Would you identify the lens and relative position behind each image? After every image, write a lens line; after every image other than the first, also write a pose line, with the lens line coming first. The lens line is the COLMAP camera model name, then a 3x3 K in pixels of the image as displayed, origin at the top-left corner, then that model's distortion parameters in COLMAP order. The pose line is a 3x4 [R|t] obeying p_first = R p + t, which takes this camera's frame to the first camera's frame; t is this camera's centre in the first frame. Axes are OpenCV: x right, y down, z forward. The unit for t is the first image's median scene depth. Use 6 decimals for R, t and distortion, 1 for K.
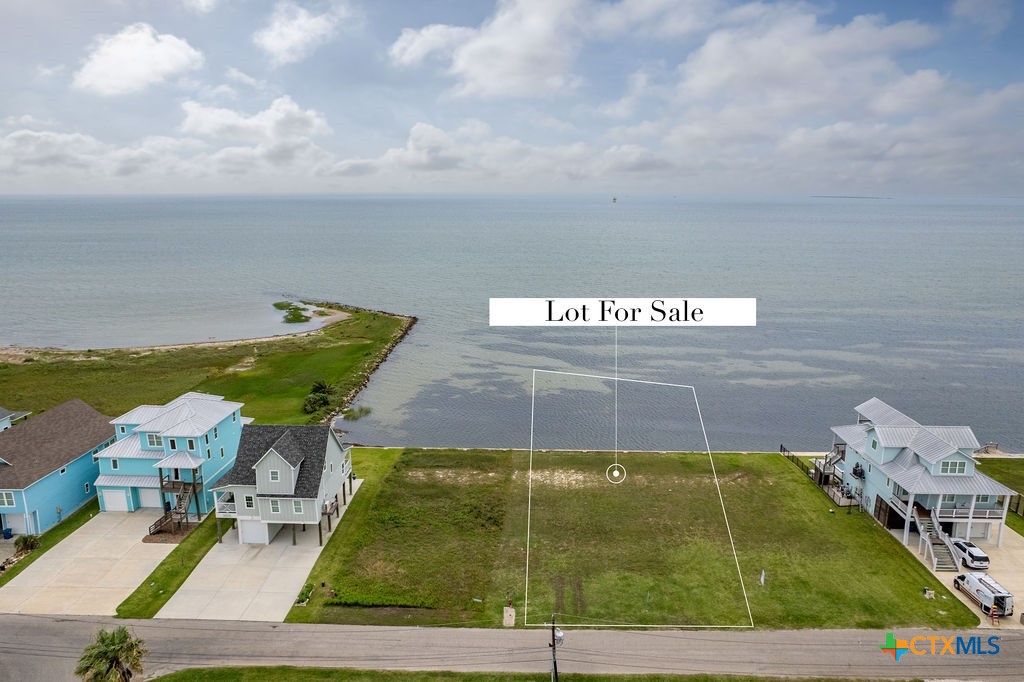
lens RADIAL K [[694.7, 0, 512.0], [0, 694.7, 341.0], [0, 0, 1]] dist [-0.083437, 0.075600]
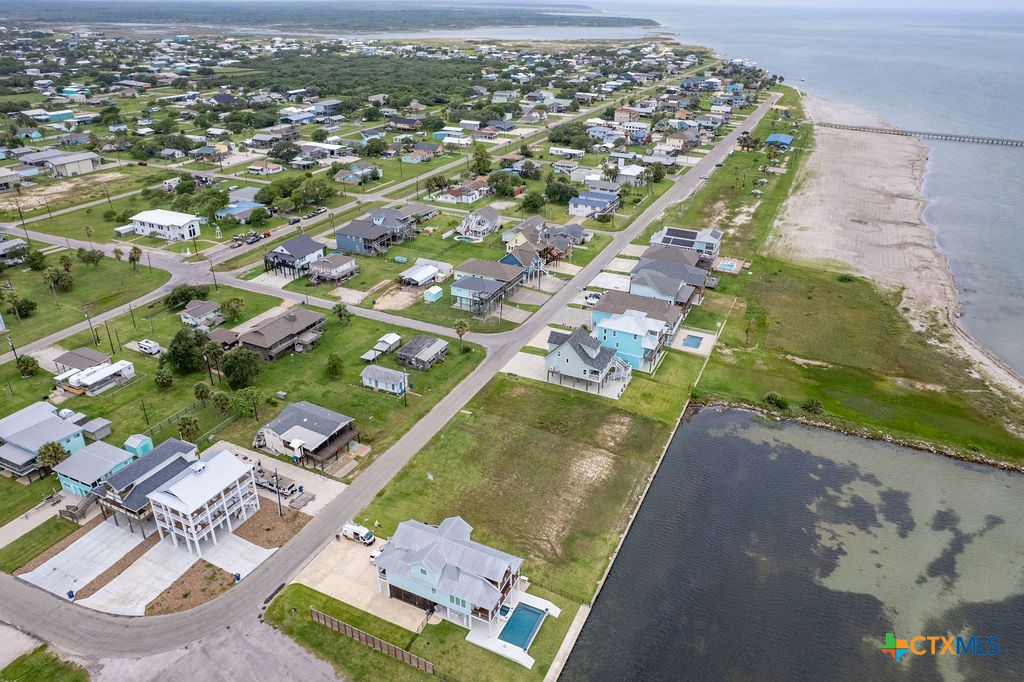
lens RADIAL K [[694.7, 0, 512.0], [0, 694.7, 341.0], [0, 0, 1]] dist [-0.083437, 0.075600]
pose [[-0.399982, 0.410313, -0.819547, 1.298766], [-0.211328, 0.828809, 0.518089, -0.794833], [0.891827, 0.380420, -0.244797, 1.145824]]
